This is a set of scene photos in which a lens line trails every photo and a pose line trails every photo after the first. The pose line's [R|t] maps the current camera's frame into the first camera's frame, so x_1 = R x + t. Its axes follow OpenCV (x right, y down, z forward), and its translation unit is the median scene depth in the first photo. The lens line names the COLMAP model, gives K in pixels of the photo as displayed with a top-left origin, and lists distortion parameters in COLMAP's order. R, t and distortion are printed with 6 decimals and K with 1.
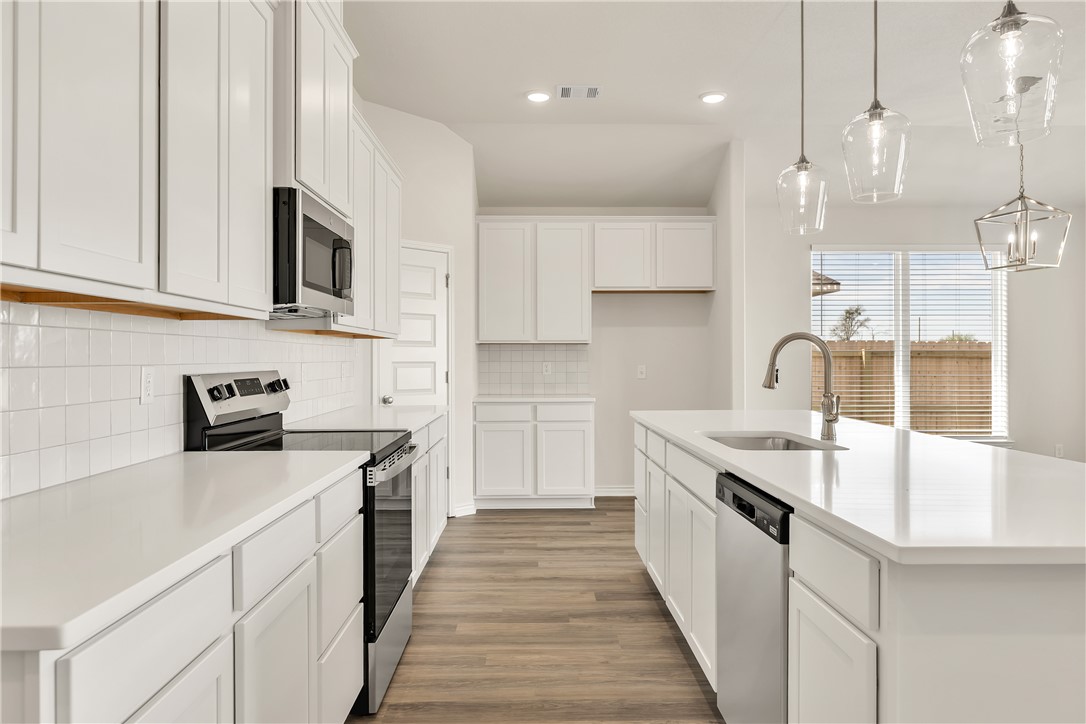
lens RADIAL K [[726.1, 0, 537.5], [0, 726.1, 349.2], [0, 0, 1]] dist [-0.000184, 0.000359]
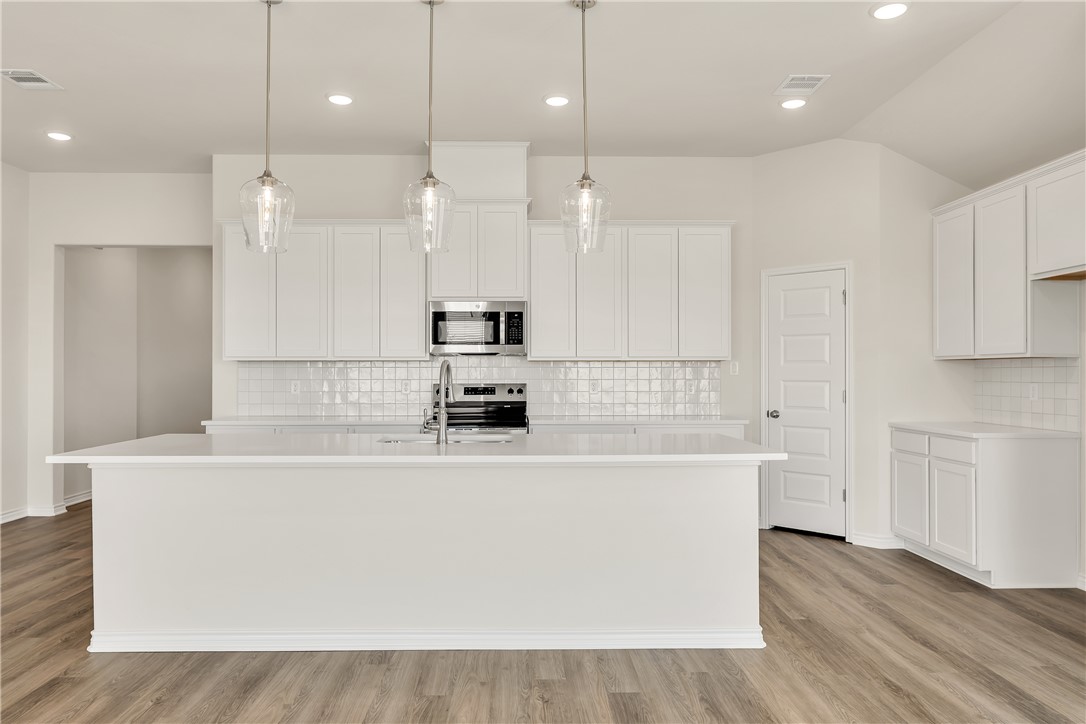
lens RADIAL K [[748.1, 0, 597.1], [0, 748.1, 381.2], [0, 0, 1]] dist [-0.003827, -0.001584]
pose [[0.014224, 0.012703, -0.999818, 0.873465], [0.012992, 0.999833, 0.012888, 0.000403], [0.999814, -0.013173, 0.014057, 0.655092]]
